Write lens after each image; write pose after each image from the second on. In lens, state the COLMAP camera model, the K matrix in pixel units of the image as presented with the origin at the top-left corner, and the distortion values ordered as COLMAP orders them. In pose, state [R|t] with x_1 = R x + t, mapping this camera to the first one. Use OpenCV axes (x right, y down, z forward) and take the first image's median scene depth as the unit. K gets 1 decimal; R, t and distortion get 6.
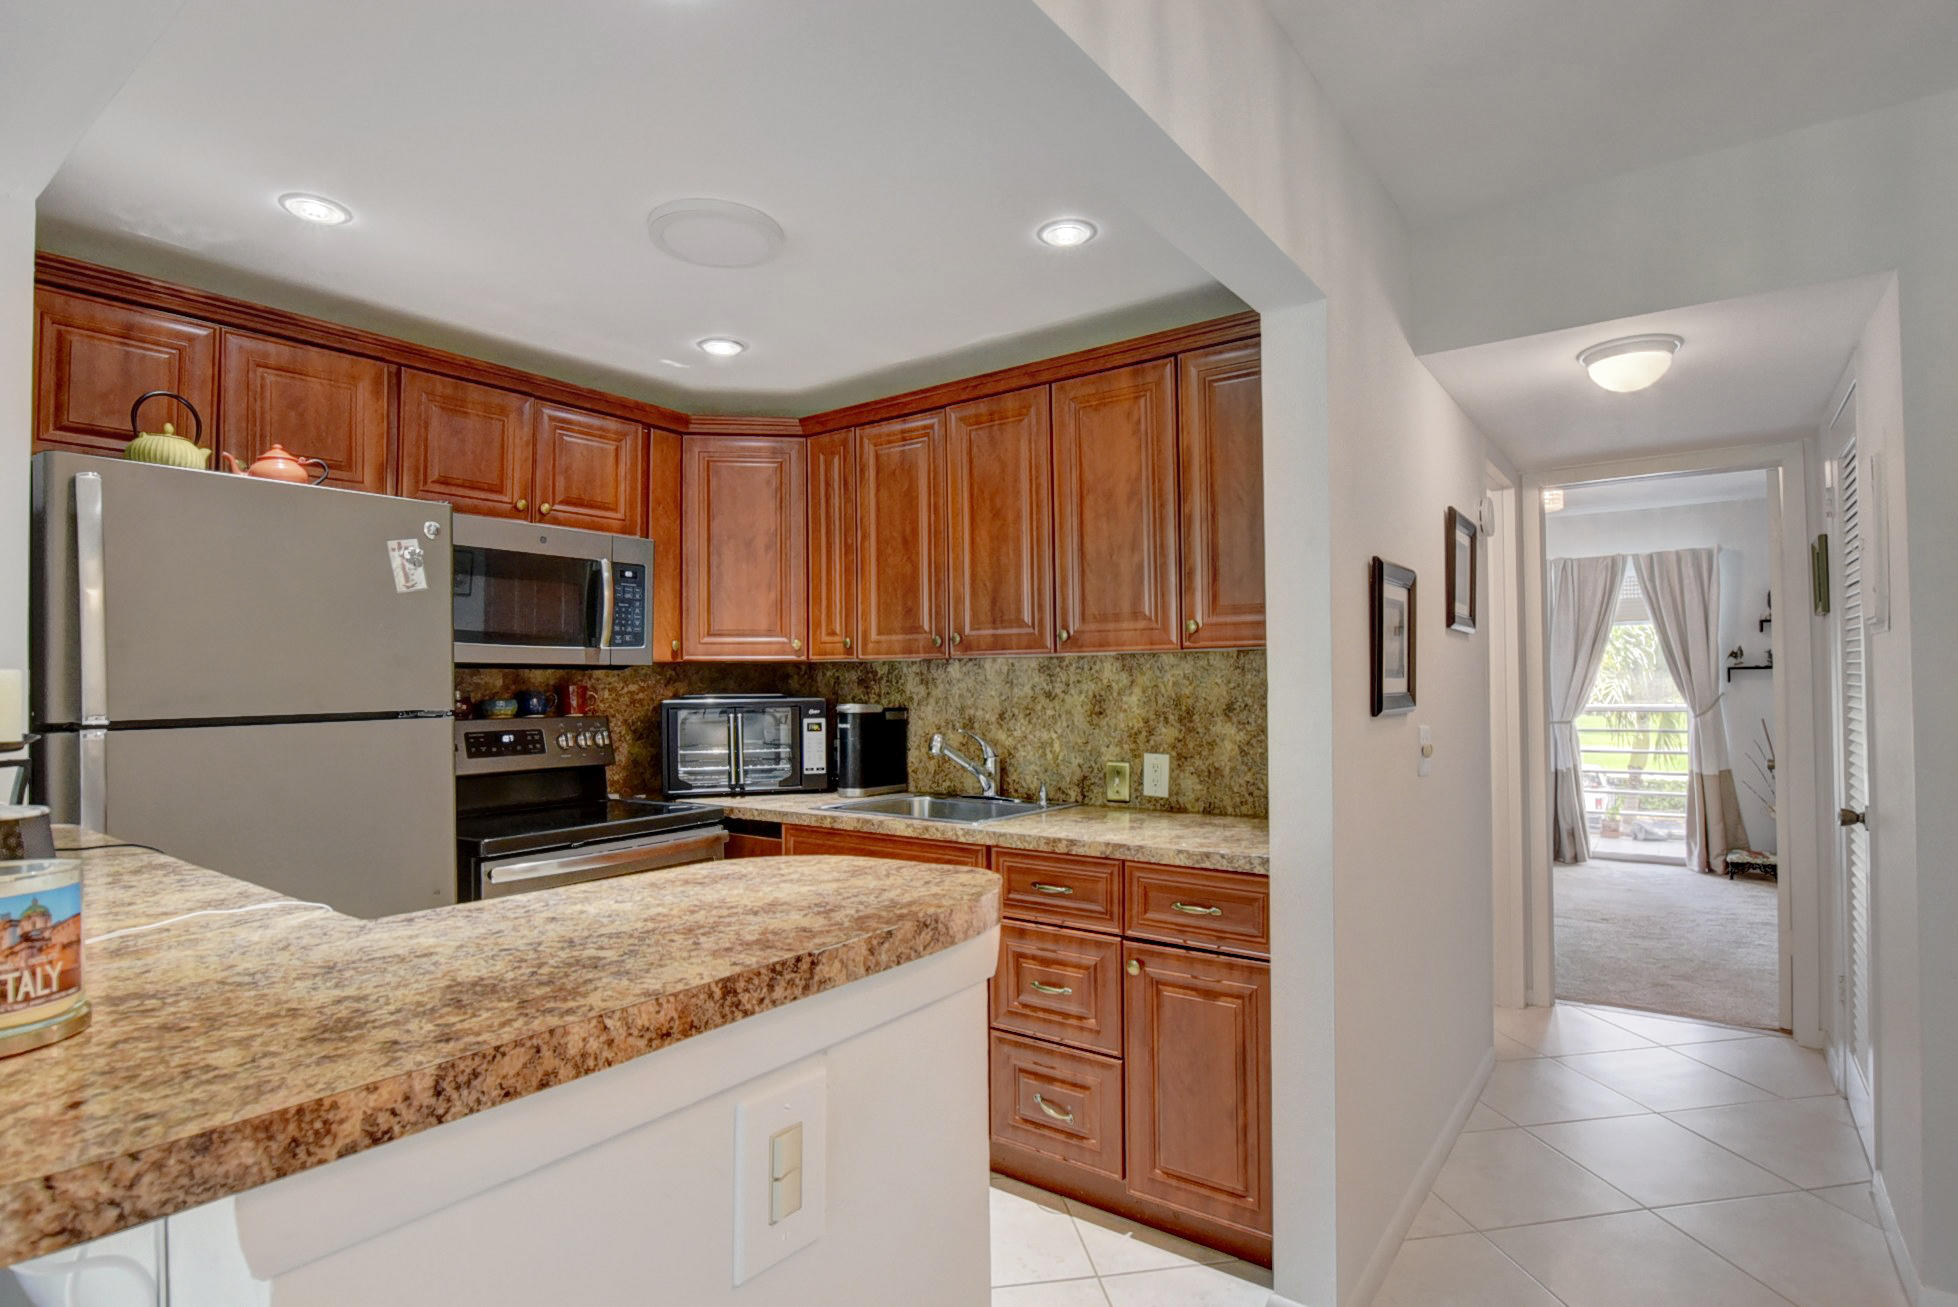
lens RADIAL K [[964.5, 0, 1013.2], [0, 964.5, 650.9], [0, 0, 1]] dist [-0.033626, 0.000640]
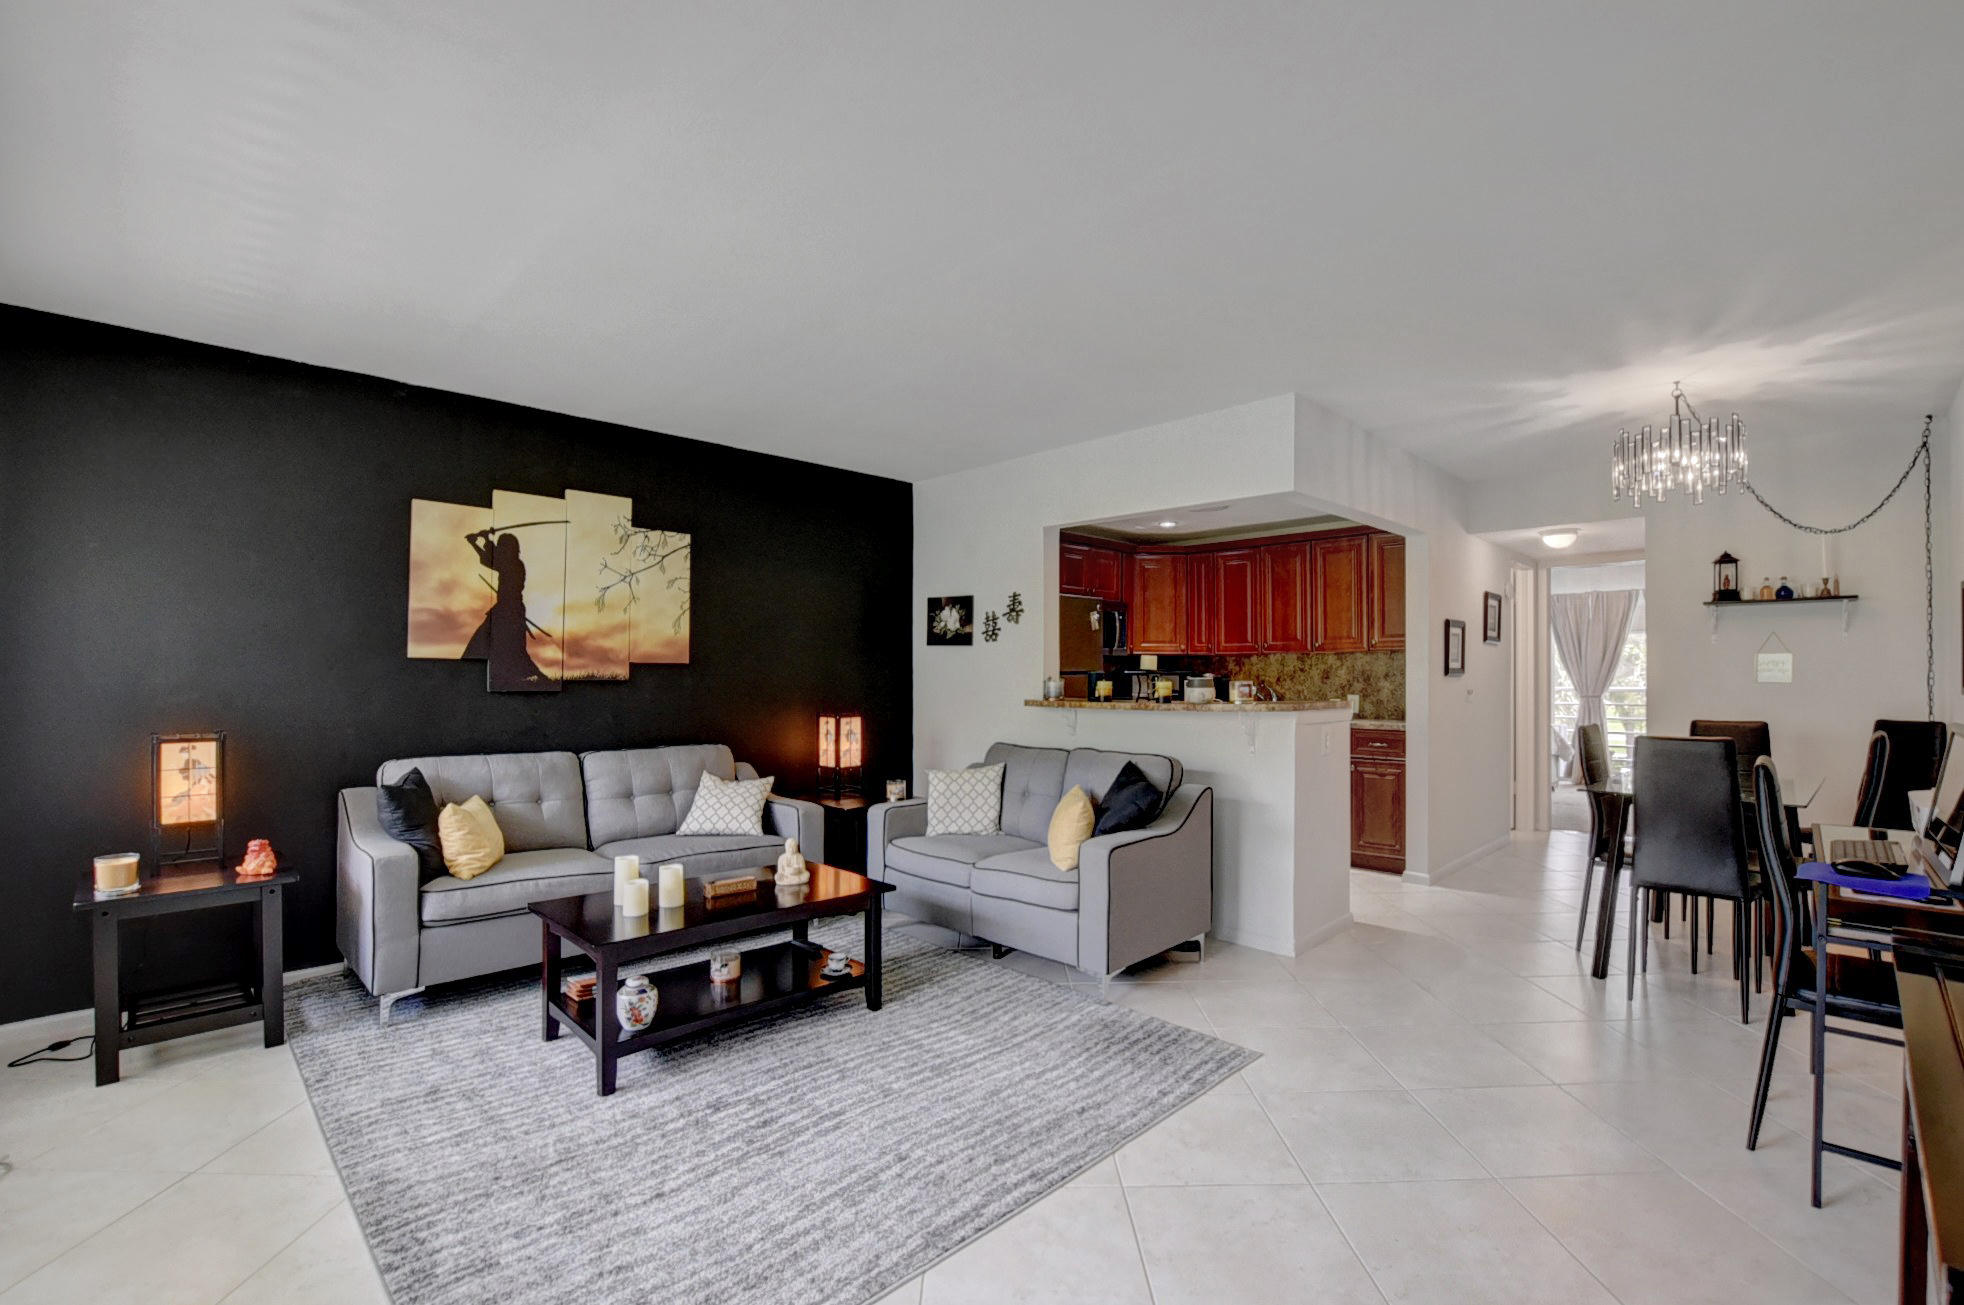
lens RADIAL K [[879.2, 0, 991.0], [0, 879.2, 666.9], [0, 0, 1]] dist [-0.034373, 0.000275]
pose [[0.986657, 0.007822, -0.162624, -0.359039], [-0.003810, 0.999681, 0.024967, -0.010989], [0.162767, -0.024014, 0.986372, -1.188559]]
